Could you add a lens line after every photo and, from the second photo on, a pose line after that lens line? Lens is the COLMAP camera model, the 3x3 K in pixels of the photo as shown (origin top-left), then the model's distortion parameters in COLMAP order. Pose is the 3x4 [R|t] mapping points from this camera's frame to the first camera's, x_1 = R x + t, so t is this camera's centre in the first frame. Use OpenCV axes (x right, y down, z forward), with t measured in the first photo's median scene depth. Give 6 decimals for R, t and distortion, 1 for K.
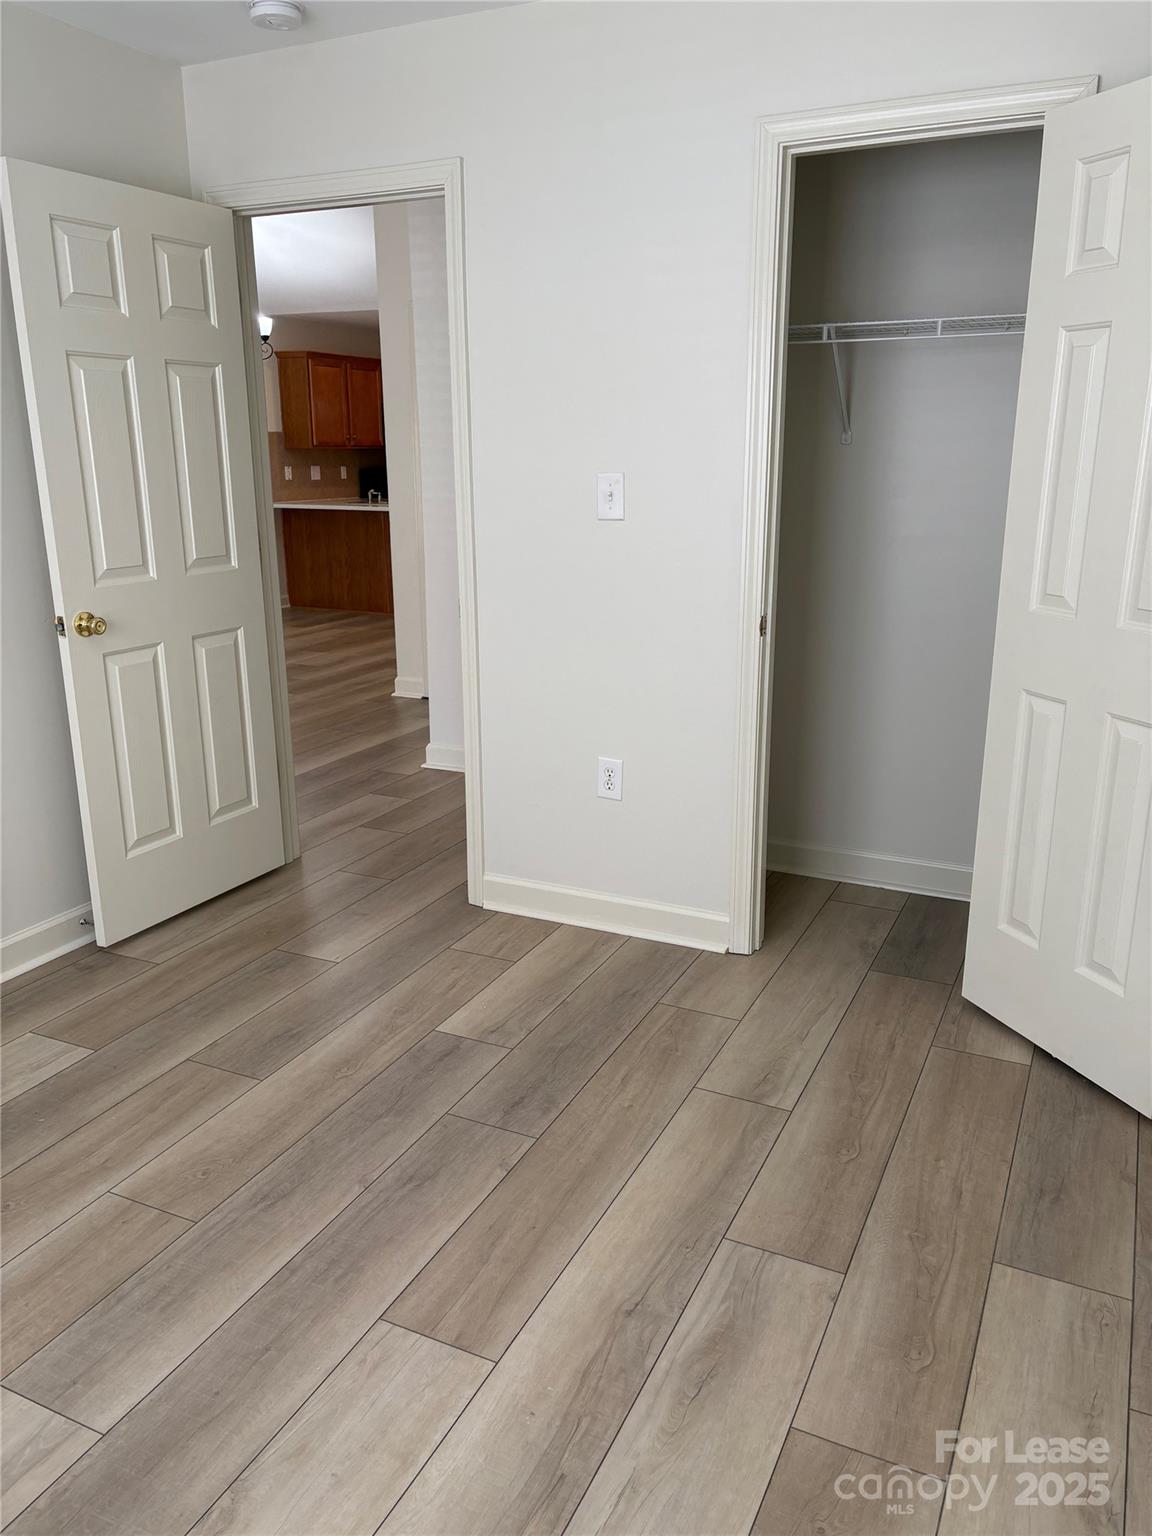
lens RADIAL K [[1158.7, 0, 529.0], [0, 1158.7, 773.3], [0, 0, 1]] dist [0.061436, -0.000552]
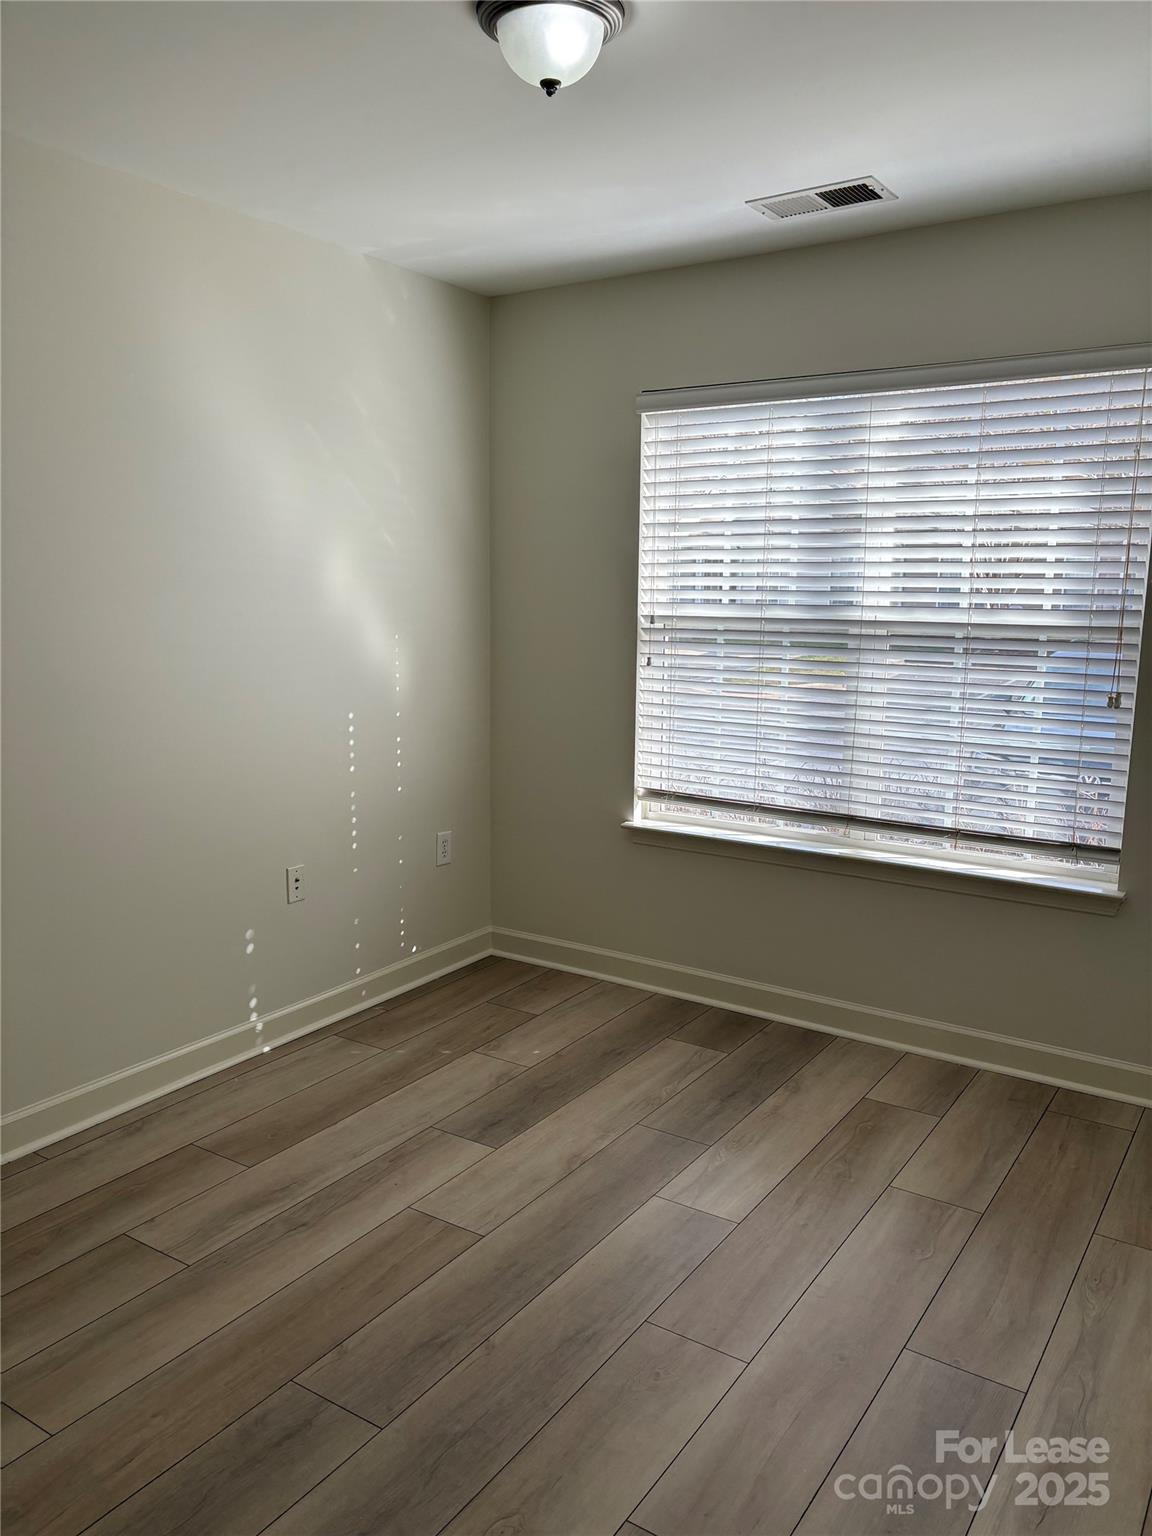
lens RADIAL K [[1168.3, 0, 576.0], [0, 1168.3, 768.0], [0, 0, 1]] dist [0.004943, 0.040455]
pose [[-0.994897, -0.022842, 0.098278, -0.336318], [0.020317, 0.908731, 0.416887, -0.559985], [-0.098830, 0.416756, -0.903630, 1.890159]]
